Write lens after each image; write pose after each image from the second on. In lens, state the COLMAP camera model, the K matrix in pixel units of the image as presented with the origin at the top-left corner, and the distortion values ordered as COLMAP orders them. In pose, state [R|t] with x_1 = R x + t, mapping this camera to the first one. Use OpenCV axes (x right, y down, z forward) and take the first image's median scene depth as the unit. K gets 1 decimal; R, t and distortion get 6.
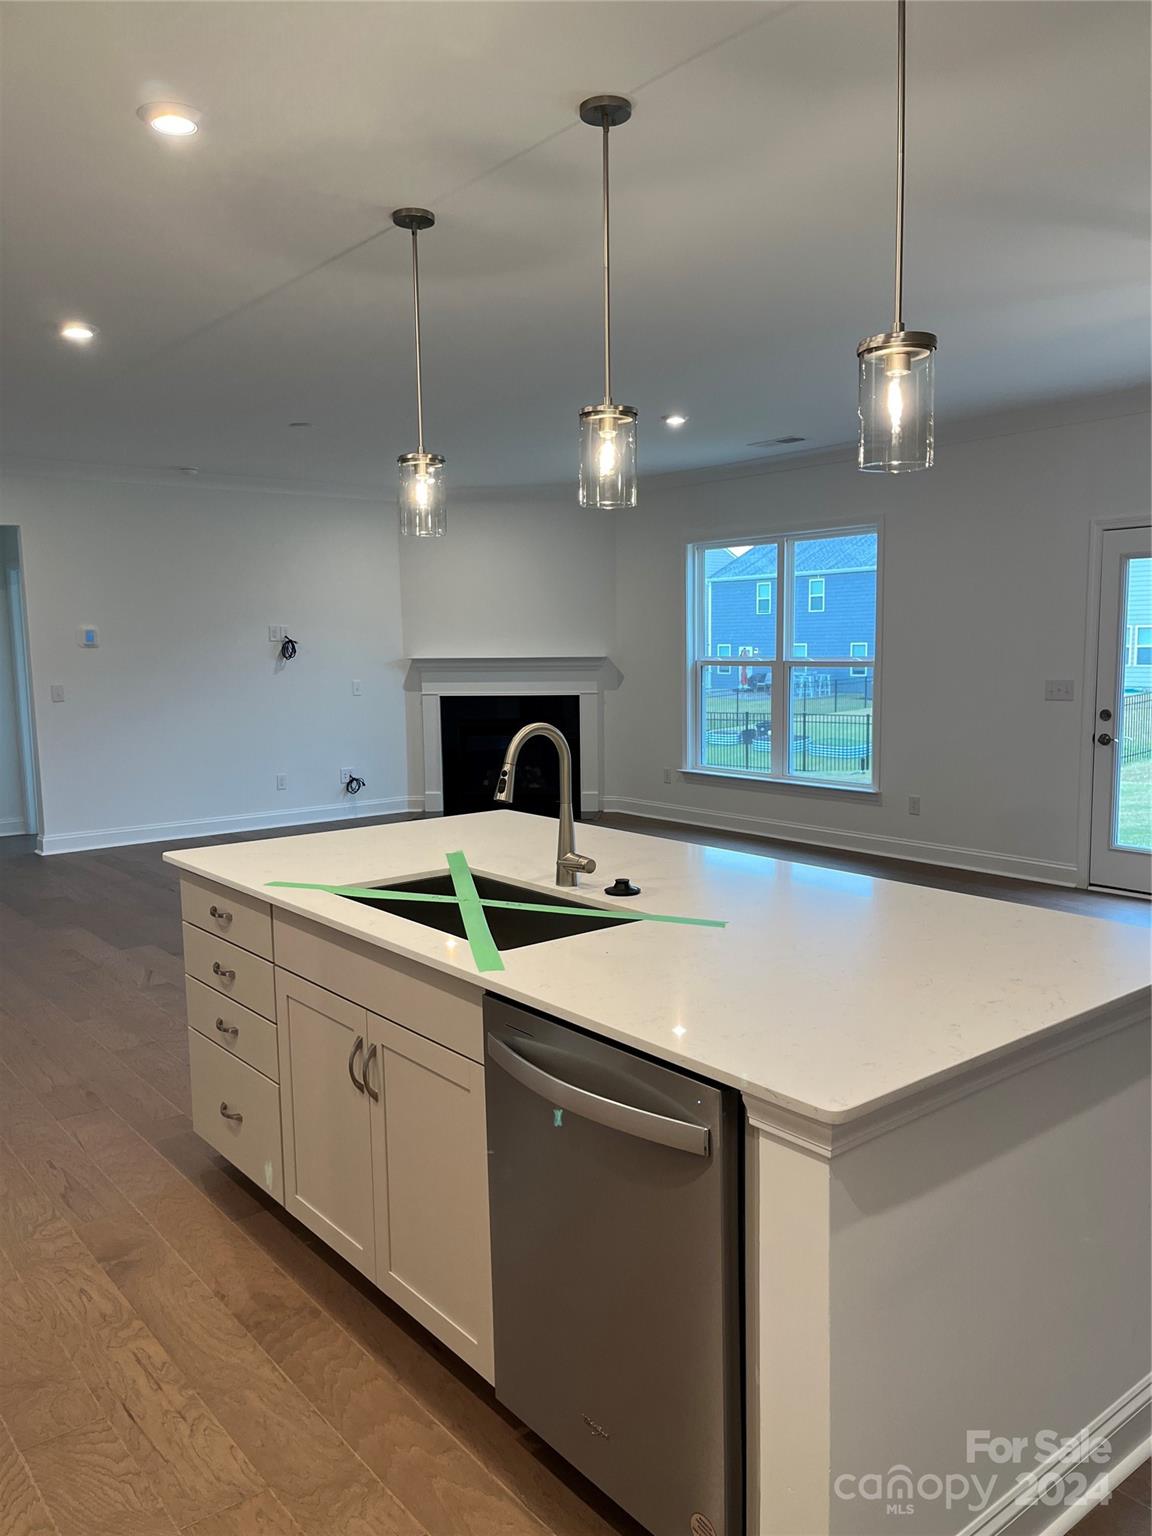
lens RADIAL K [[1169.9, 0, 576.8], [0, 1169.9, 775.5], [0, 0, 1]] dist [0.056457, -0.076403]
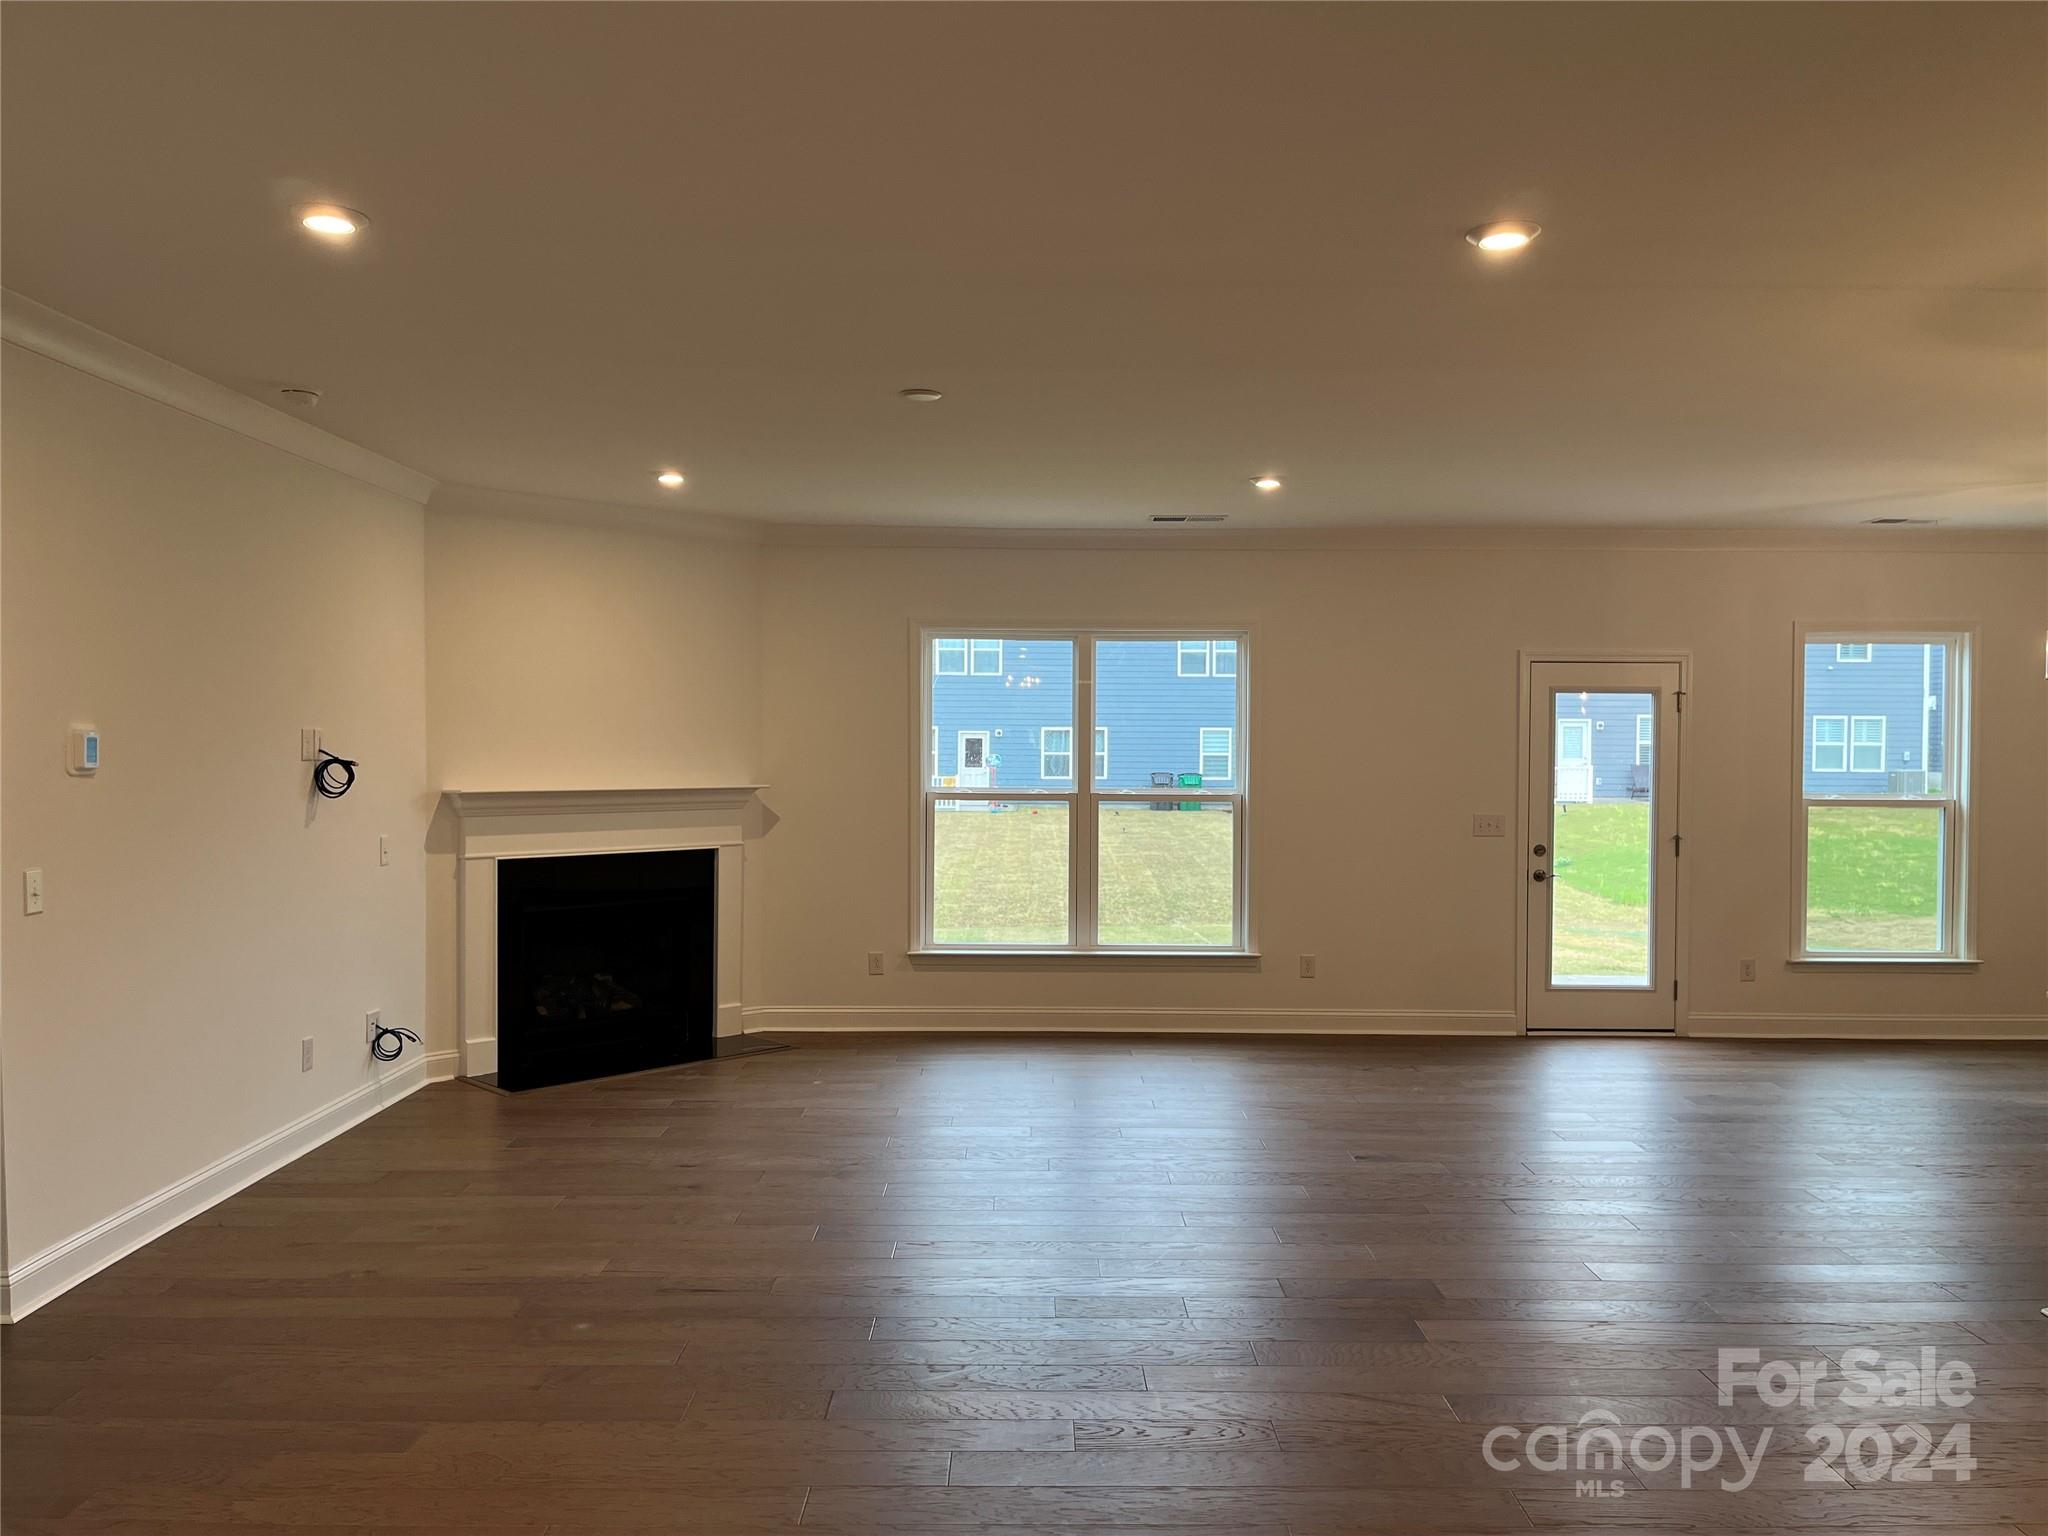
lens RADIAL K [[1559.9, 0, 1024.6], [0, 1559.9, 760.1], [0, 0, 1]] dist [0.056457, -0.076403]
pose [[0.615859, 0.007963, 0.787816, -0.610131], [0.075626, 0.994734, -0.069174, -0.050312], [-0.784219, 0.102180, 0.612013, 0.395909]]
